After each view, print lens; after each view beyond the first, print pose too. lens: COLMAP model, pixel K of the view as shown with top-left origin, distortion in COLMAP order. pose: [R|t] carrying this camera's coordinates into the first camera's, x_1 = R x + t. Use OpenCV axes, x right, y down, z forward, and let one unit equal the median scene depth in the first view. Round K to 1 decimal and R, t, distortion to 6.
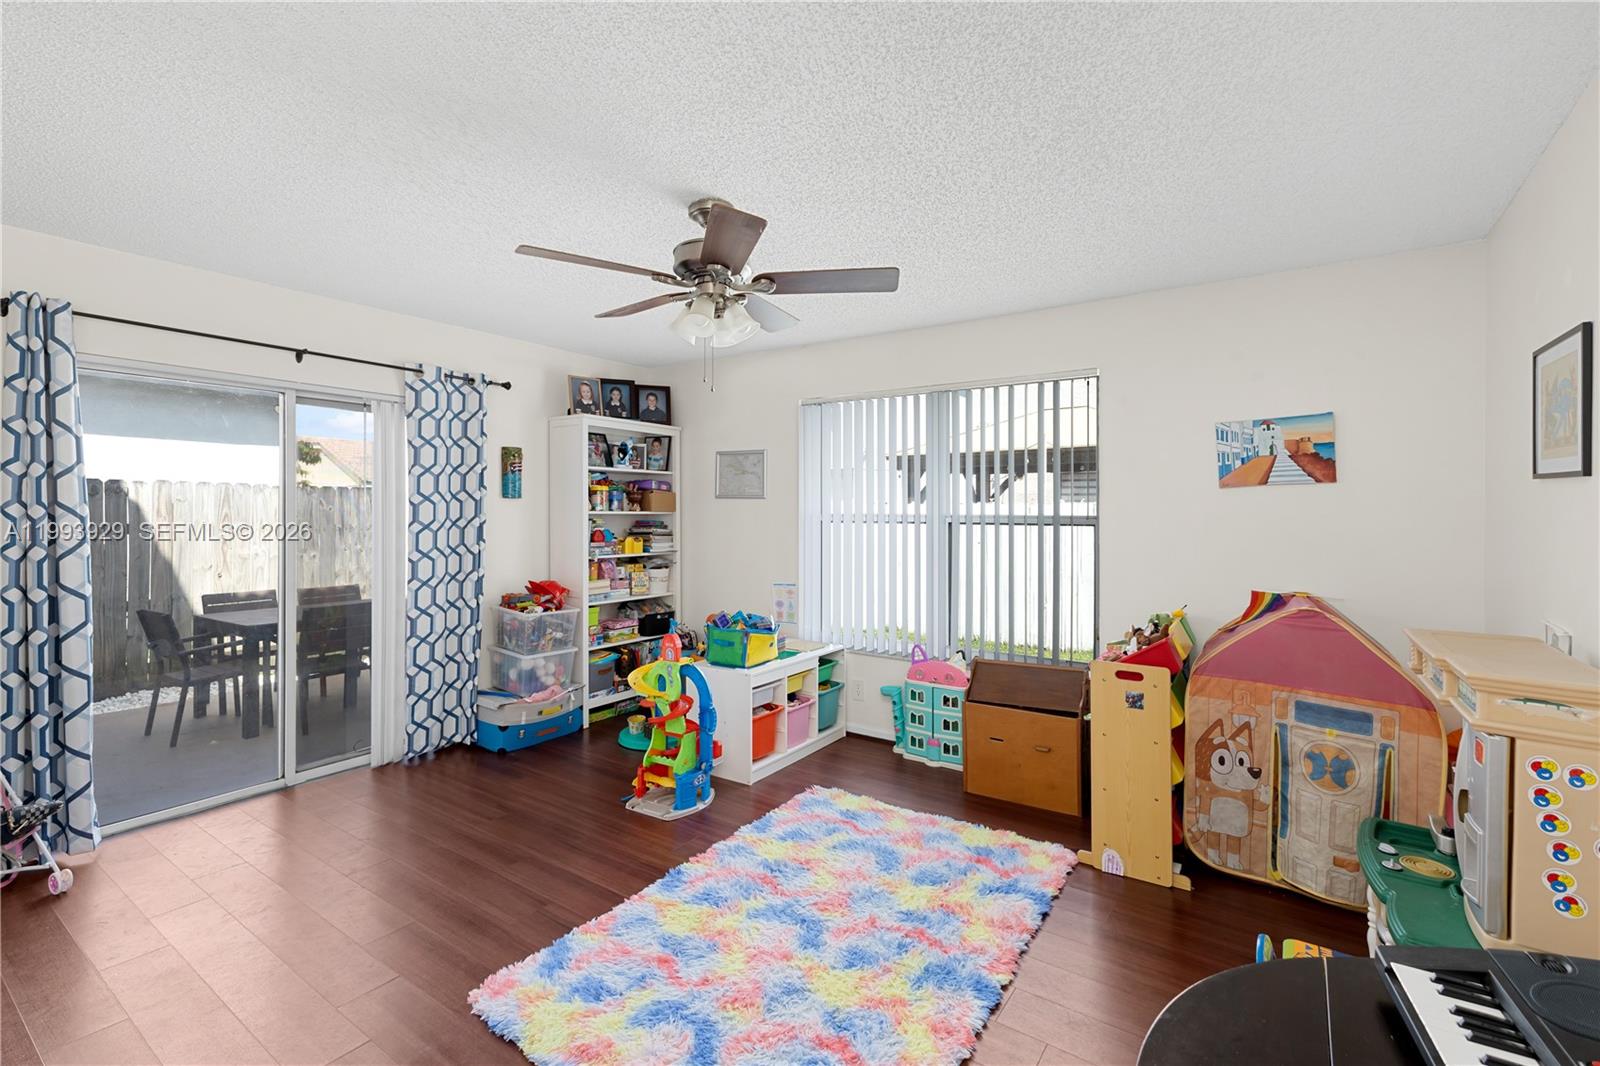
lens RADIAL K [[739.5, 0, 800.0], [0, 739.5, 502.1], [0, 0, 1]] dist [0.017791, -0.000106]
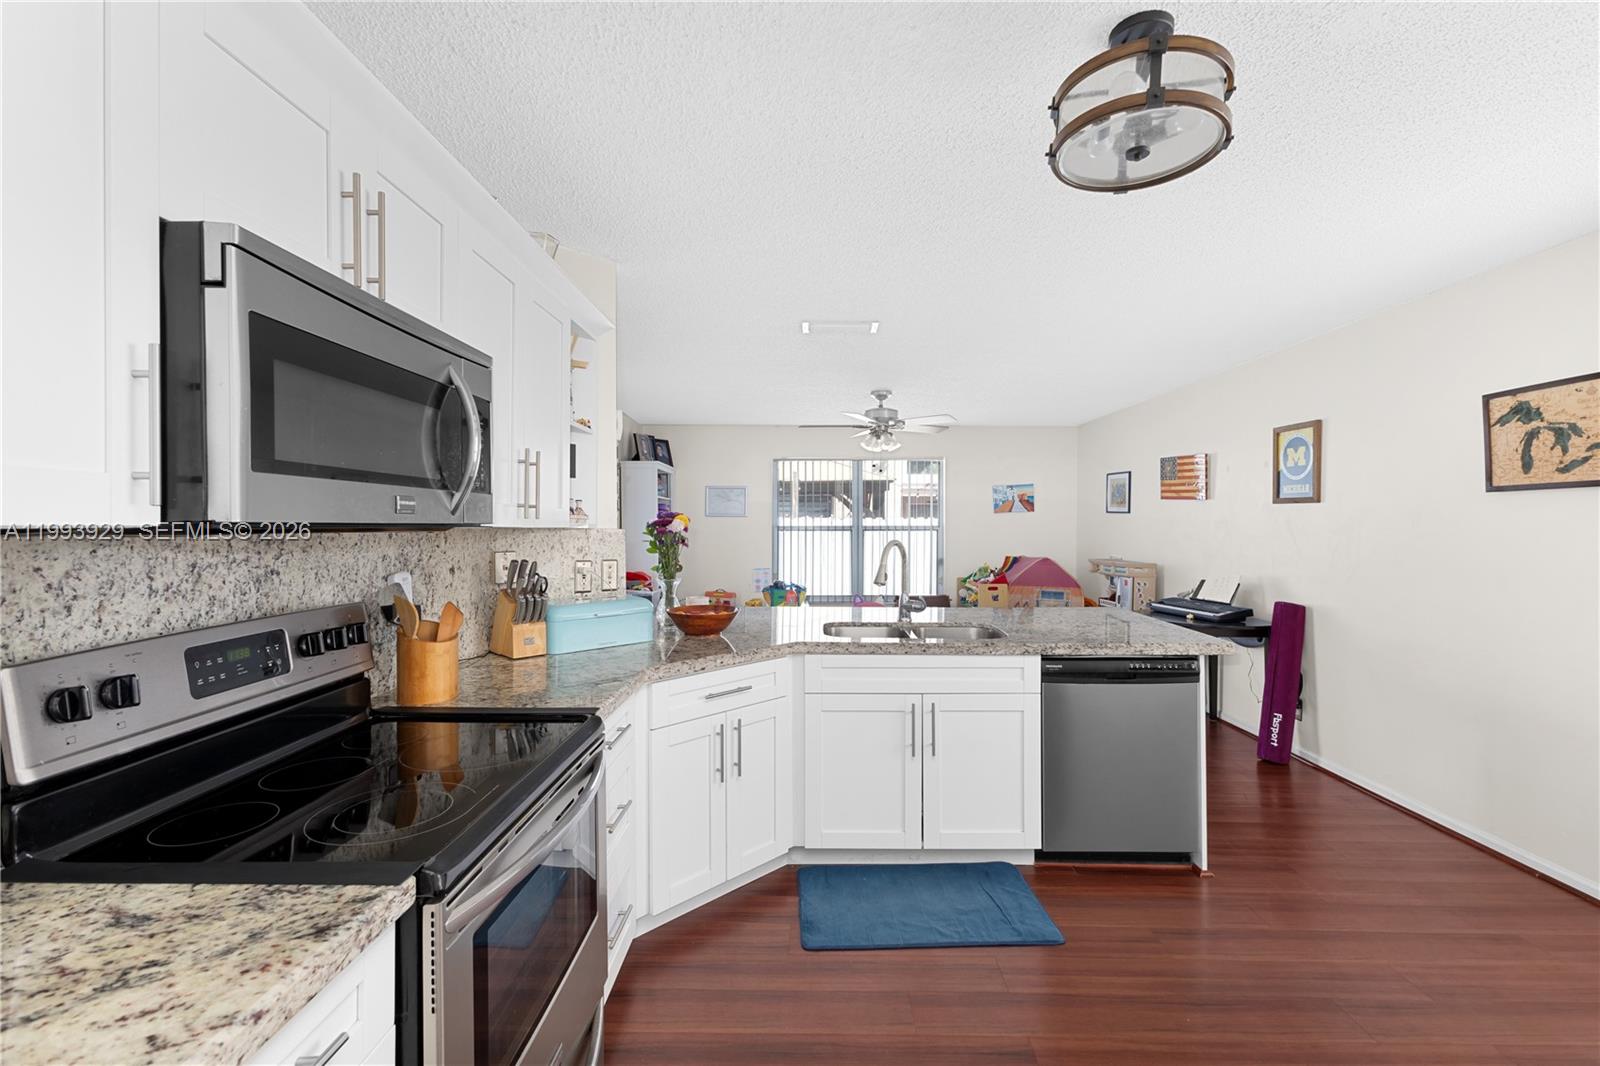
lens RADIAL K [[724.1, 0, 779.5], [0, 724.1, 543.1], [0, 0, 1]] dist [0.026466, 0.000208]
pose [[0.834520, -0.018967, 0.550652, -1.118746], [-0.002508, 0.999266, 0.038222, -0.010045], [-0.550972, -0.033278, 0.833860, -0.479171]]
